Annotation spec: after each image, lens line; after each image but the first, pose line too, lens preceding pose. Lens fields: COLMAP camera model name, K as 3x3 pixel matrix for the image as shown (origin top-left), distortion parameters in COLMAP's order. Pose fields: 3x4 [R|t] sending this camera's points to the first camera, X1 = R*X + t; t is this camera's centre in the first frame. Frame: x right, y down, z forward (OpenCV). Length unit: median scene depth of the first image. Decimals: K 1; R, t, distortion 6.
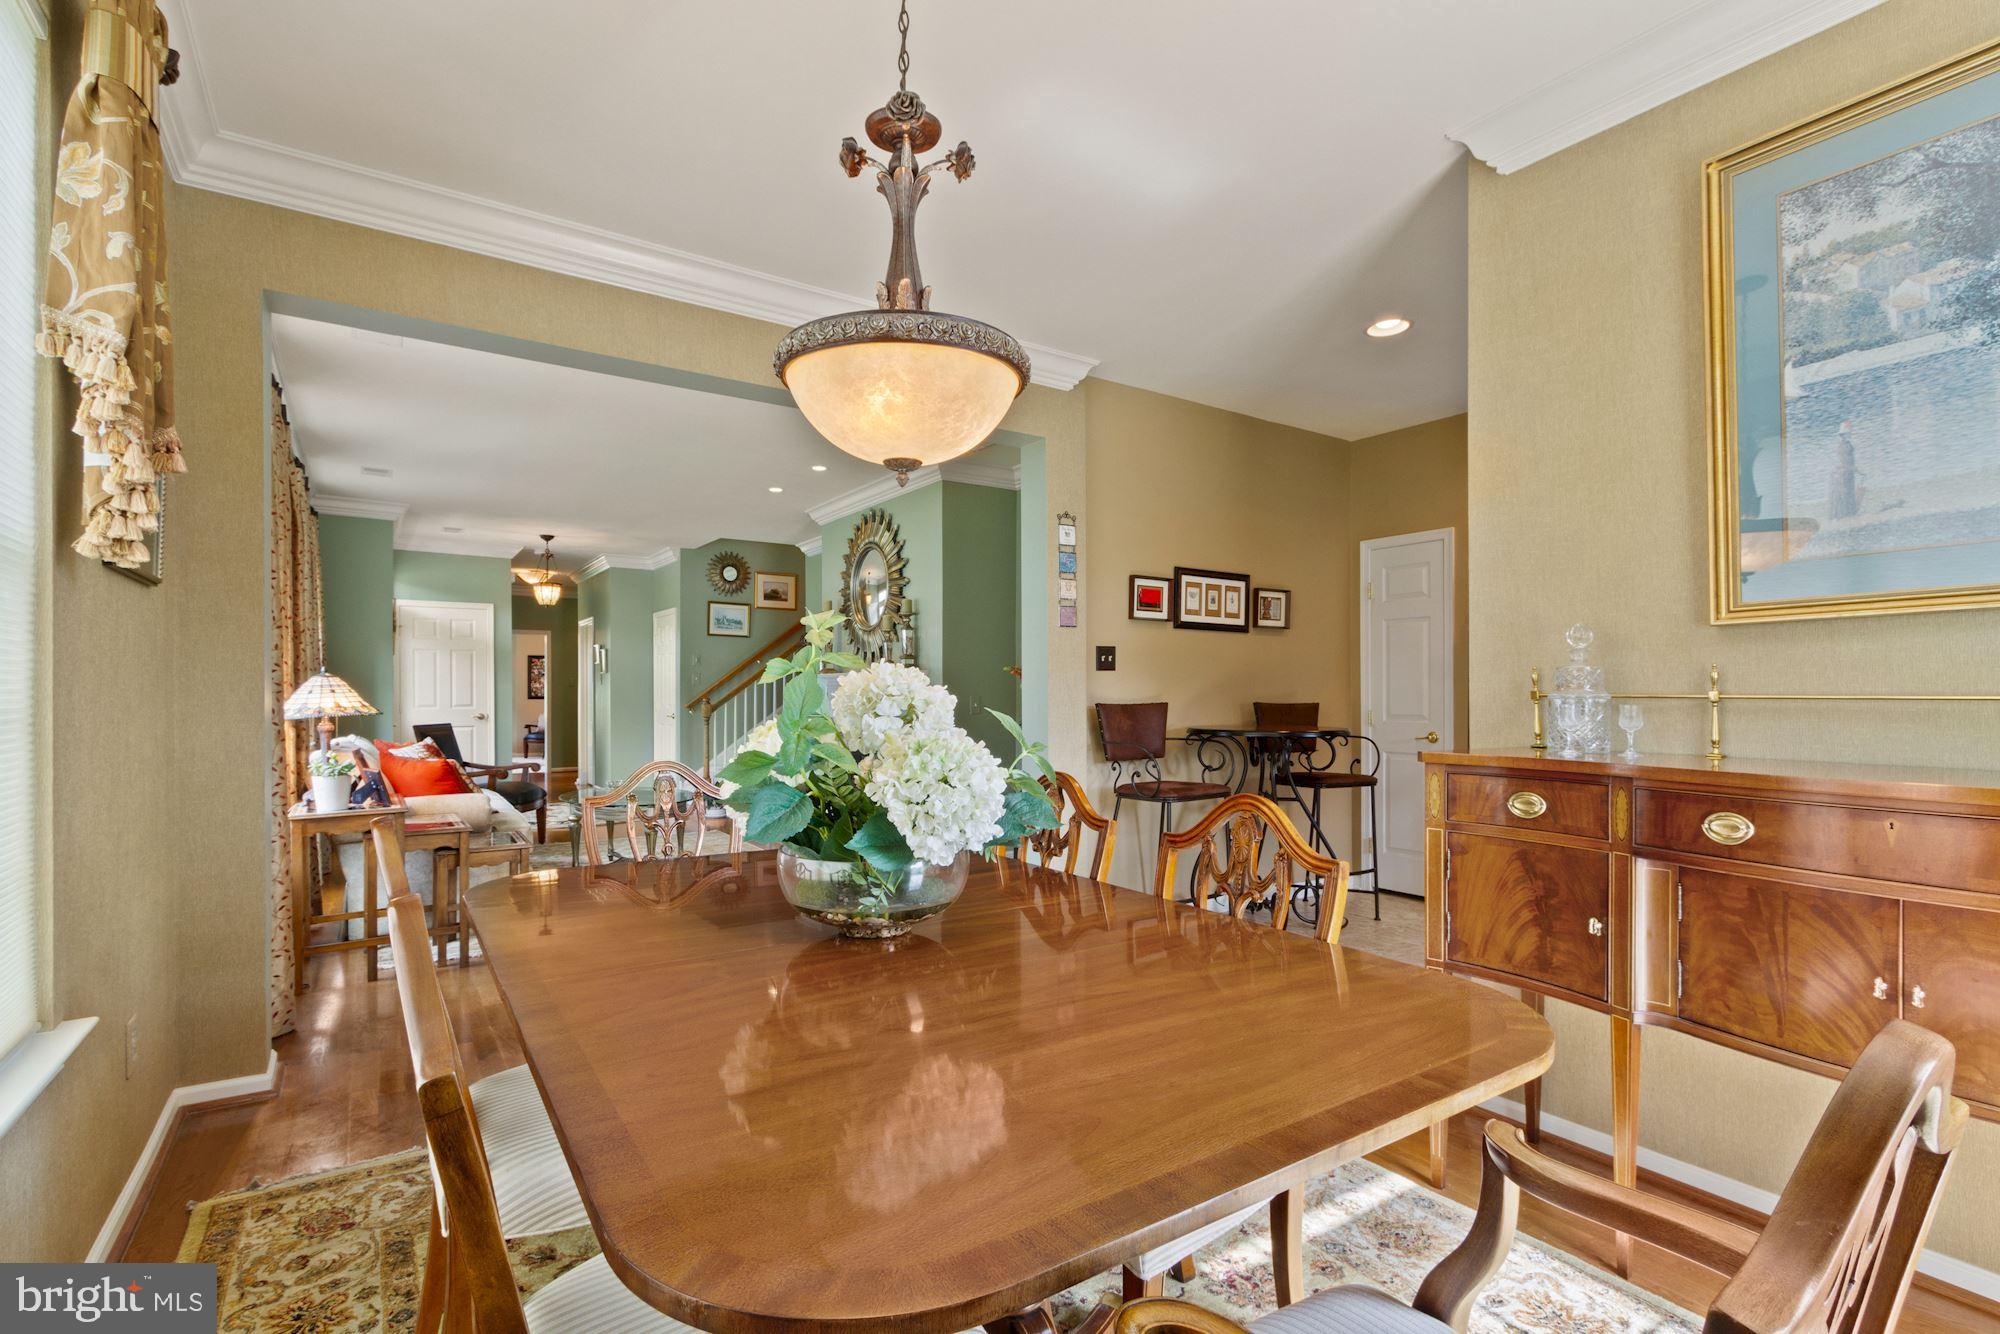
lens RADIAL K [[937.0, 0, 1002.8], [0, 937.0, 691.2], [0, 0, 1]] dist [0.000828, 0.000047]
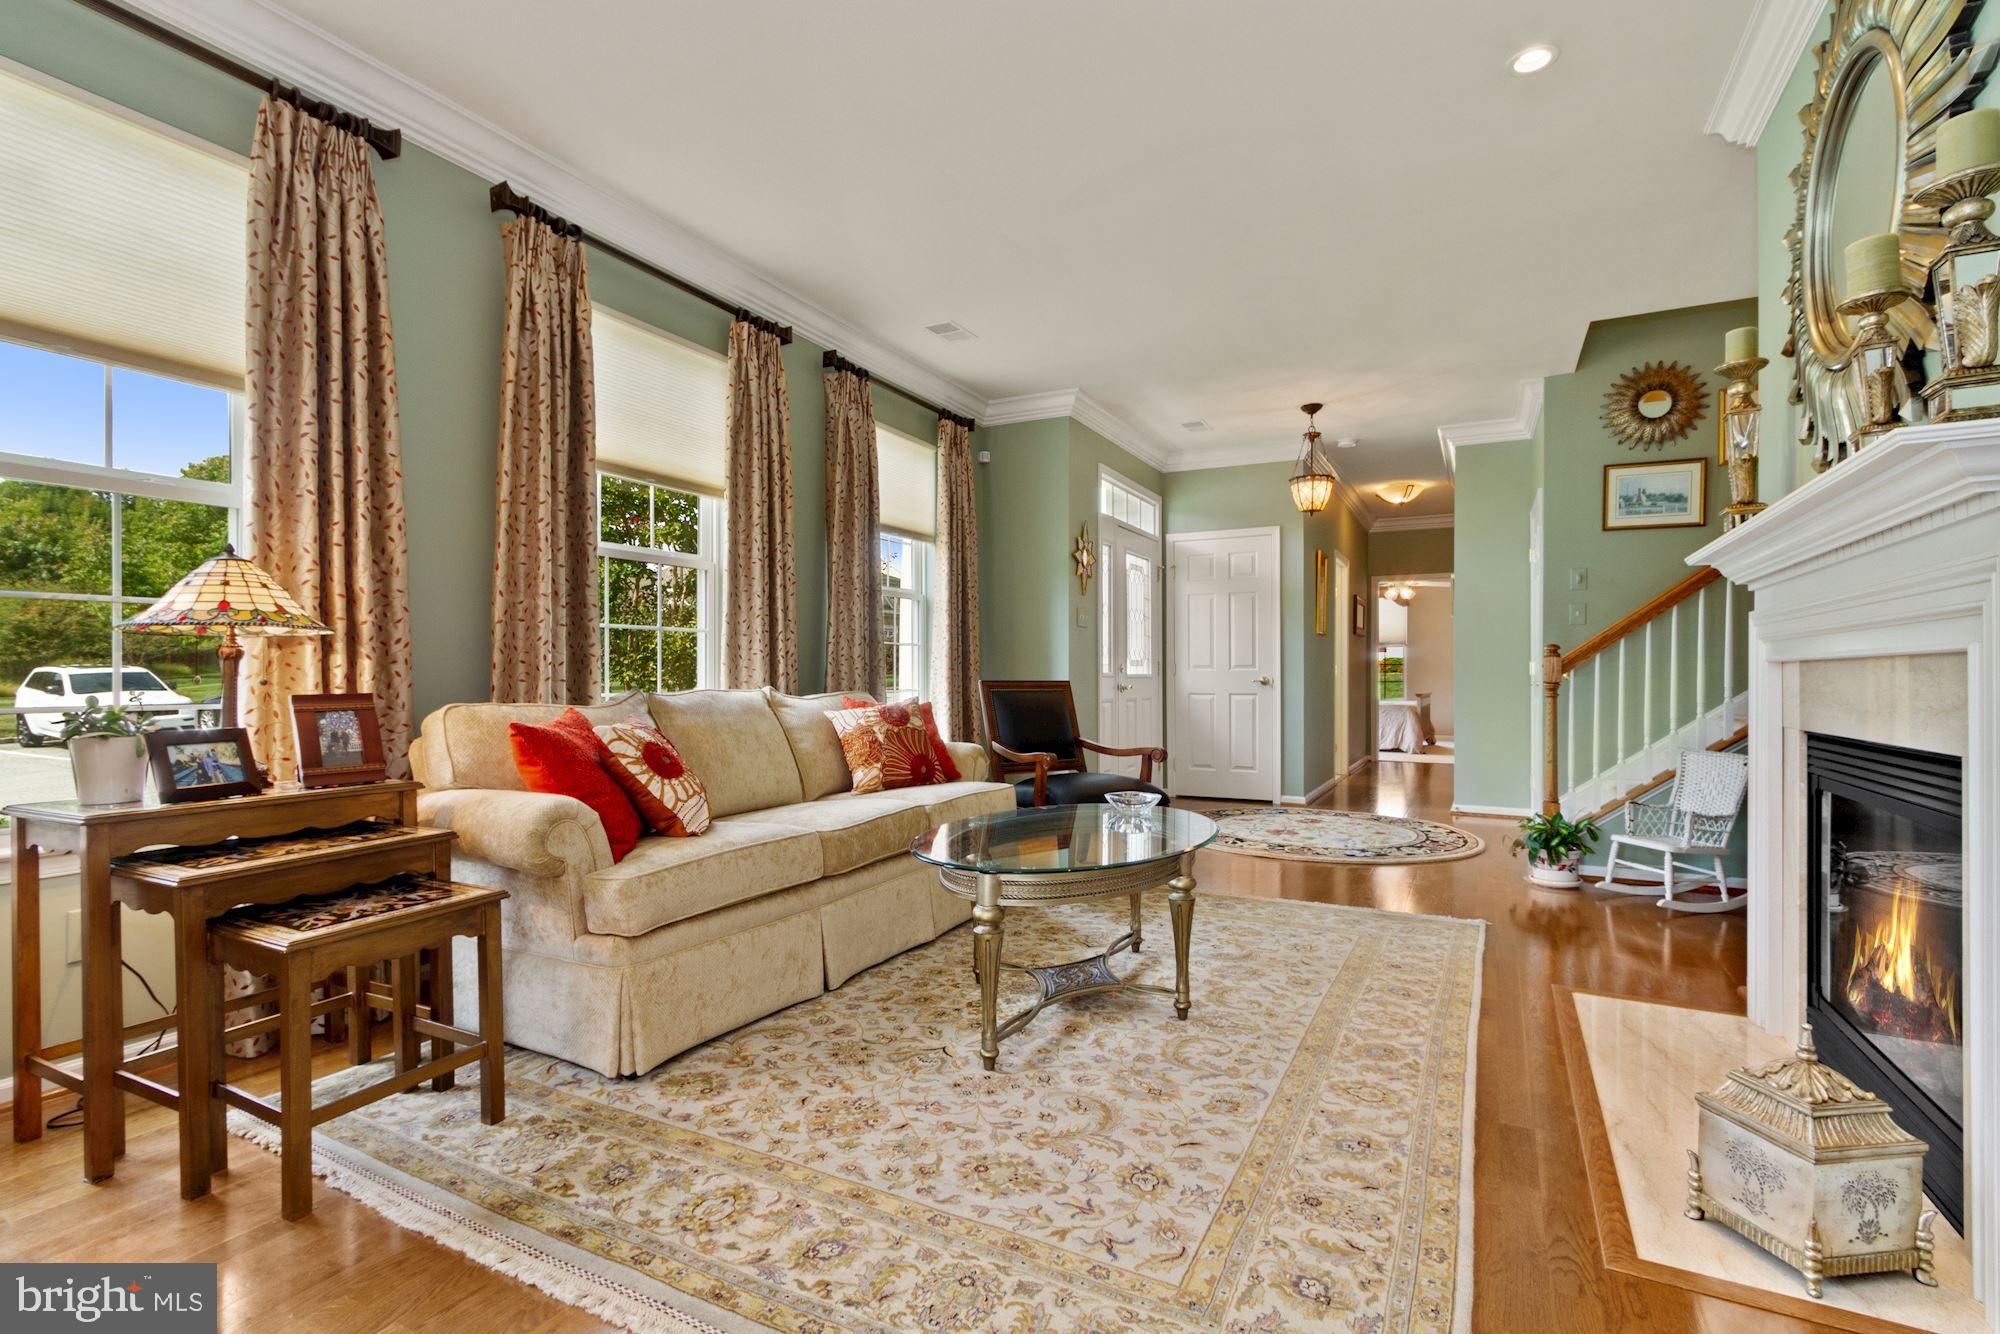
lens RADIAL K [[930.1, 0, 985.0], [0, 930.1, 675.4], [0, 0, 1]] dist [0.002133, -0.000756]
pose [[0.459077, -0.000068, -0.888396, -0.010218], [0.001503, 0.999999, 0.000700, 0.022830], [0.888395, -0.001656, 0.459076, 0.494704]]
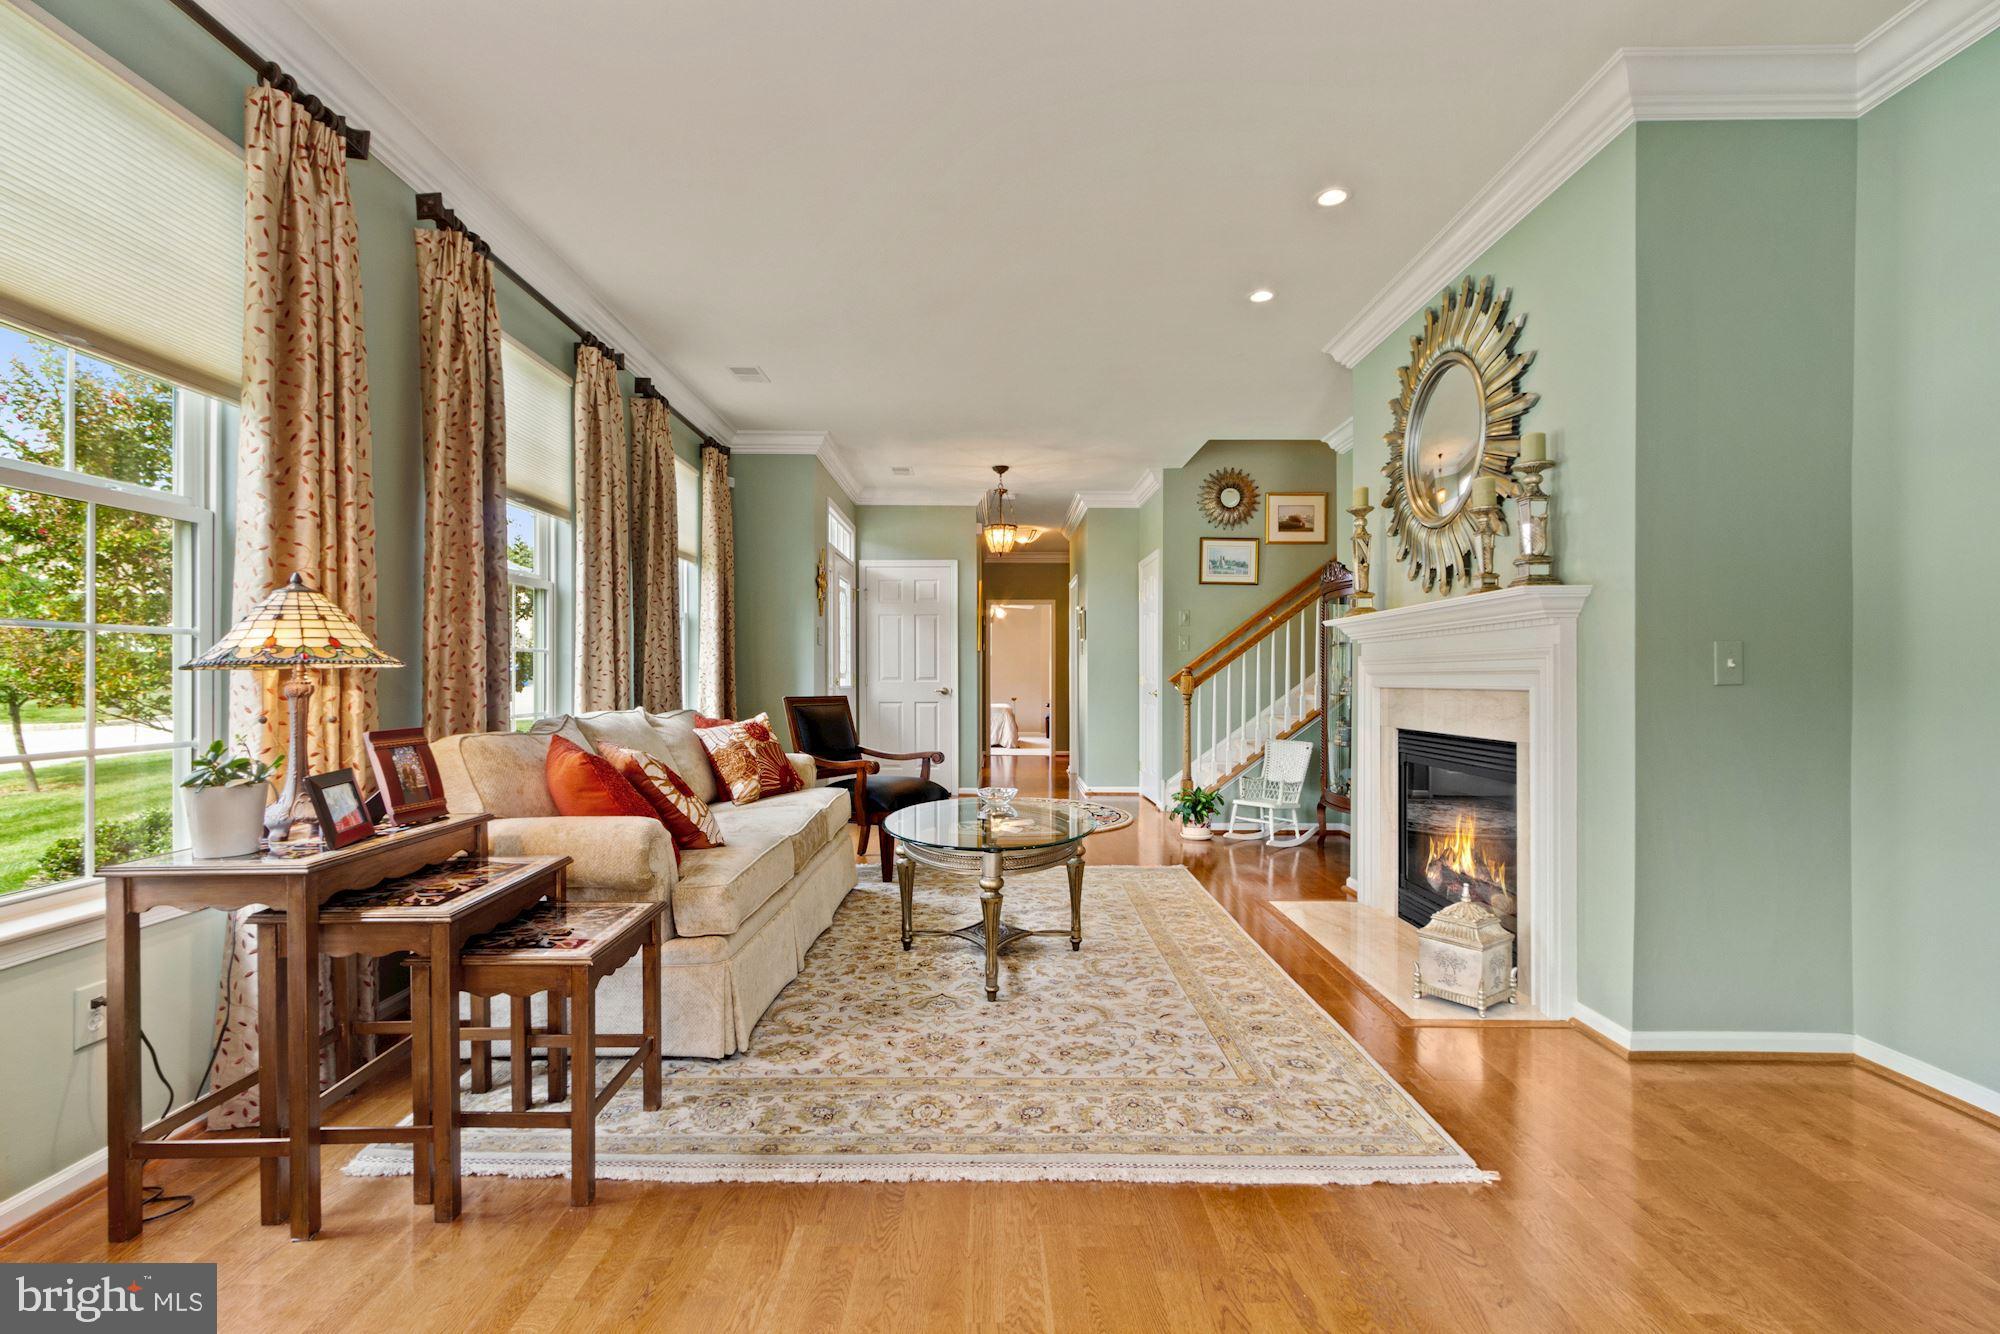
lens RADIAL K [[916.9, 0, 984.9], [0, 916.9, 676.3], [0, 0, 1]] dist [0.002329, 0.000352]
pose [[0.821974, 0.000081, -0.569525, -0.047805], [0.000181, 1.000000, 0.000404, 0.013627], [0.569525, -0.000435, 0.821974, 0.343564]]
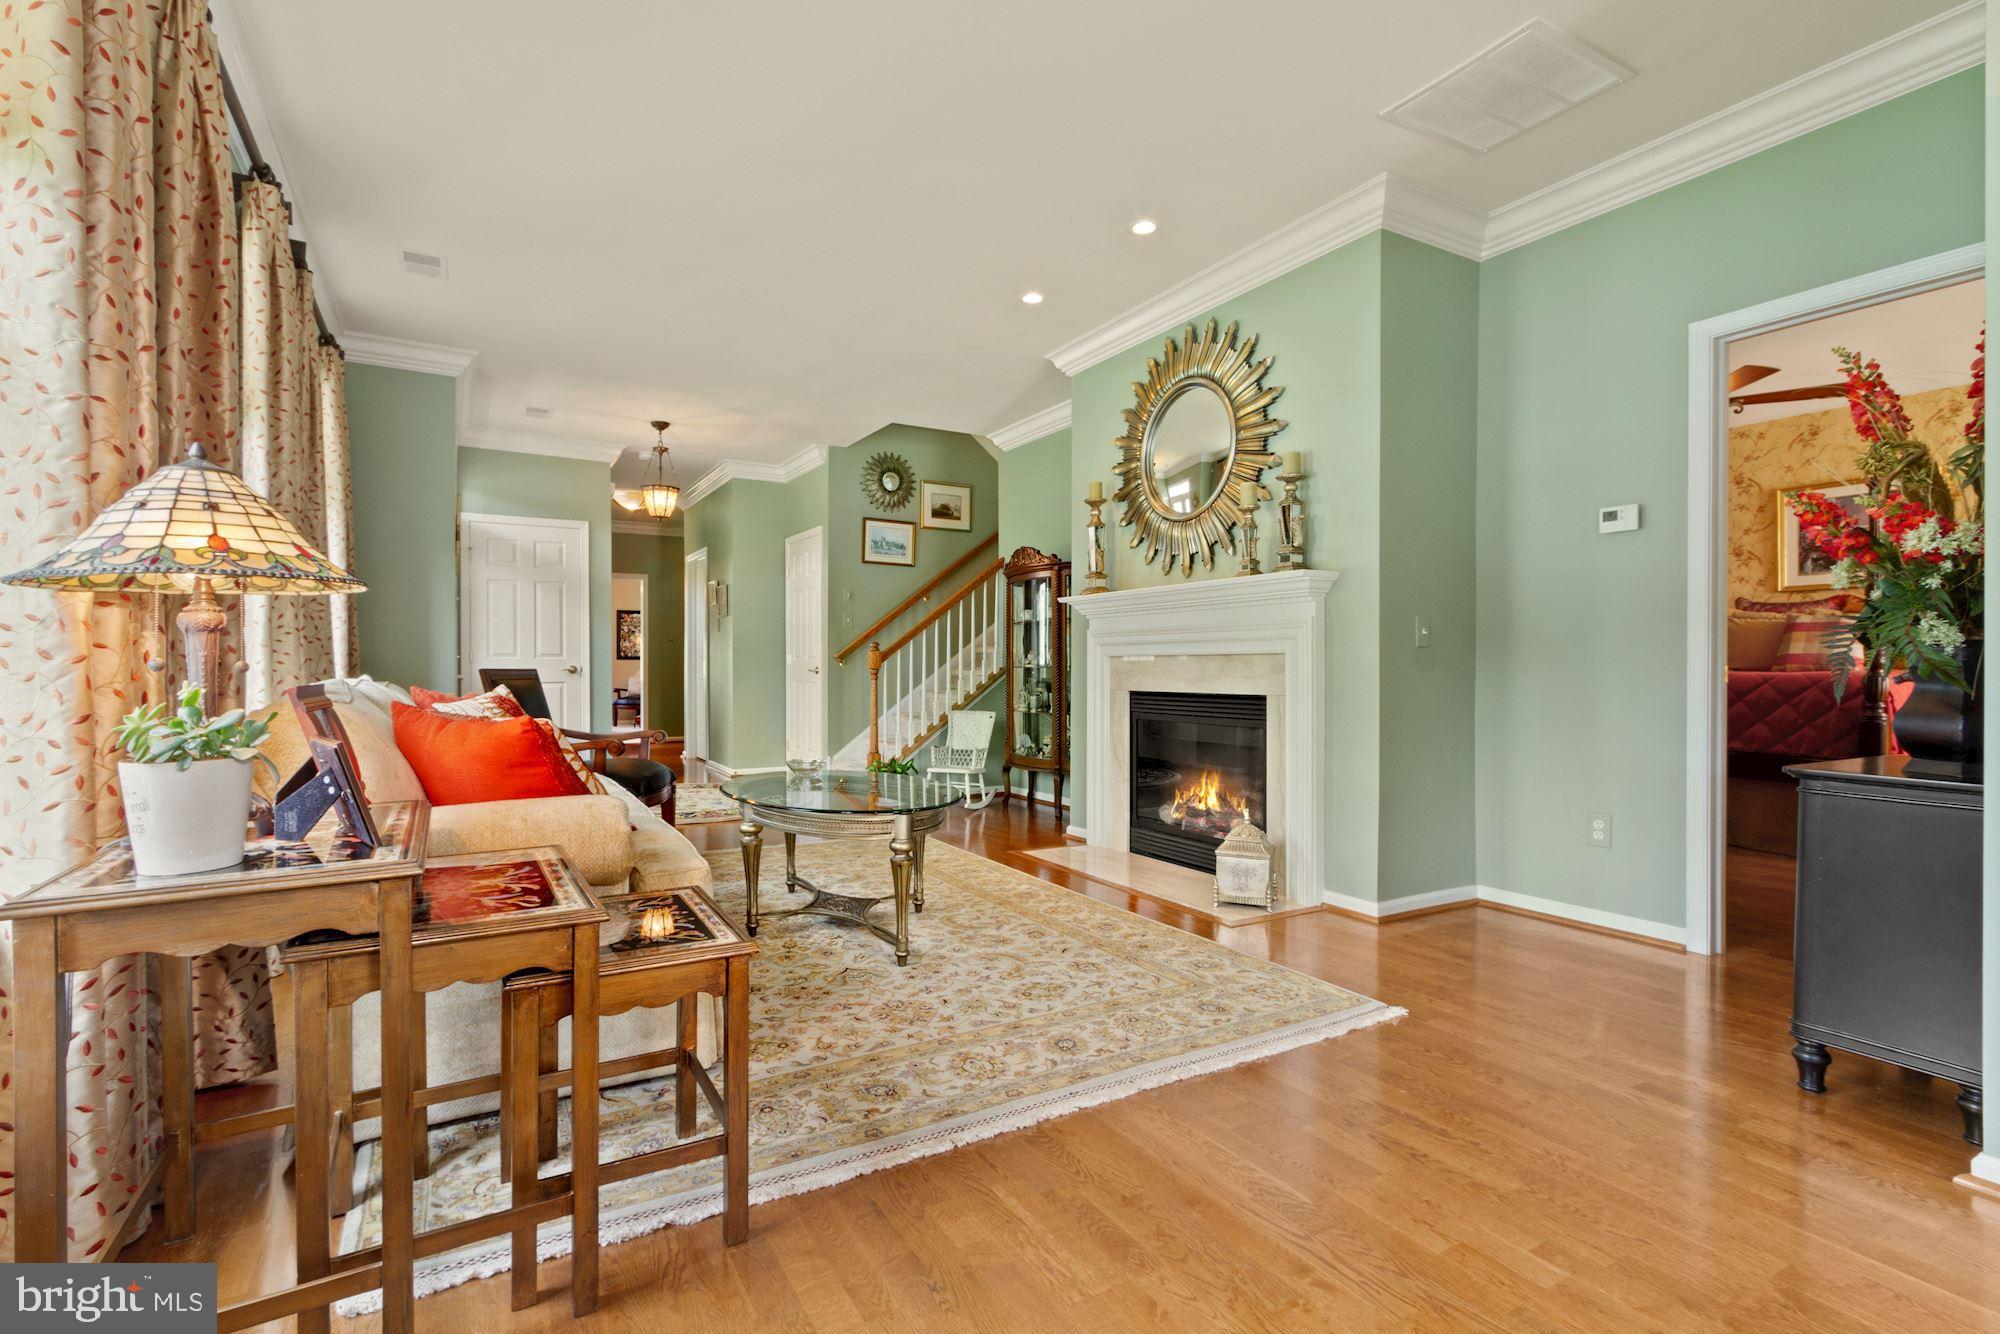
lens RADIAL K [[925.7, 0, 983.7], [0, 925.7, 666.8], [0, 0, 1]] dist [0.000093, -0.000096]
pose [[0.996966, 0.000890, -0.077835, -0.176094], [-0.000695, 0.999997, 0.002538, 0.023858], [0.077837, -0.002476, 0.996963, 0.294168]]
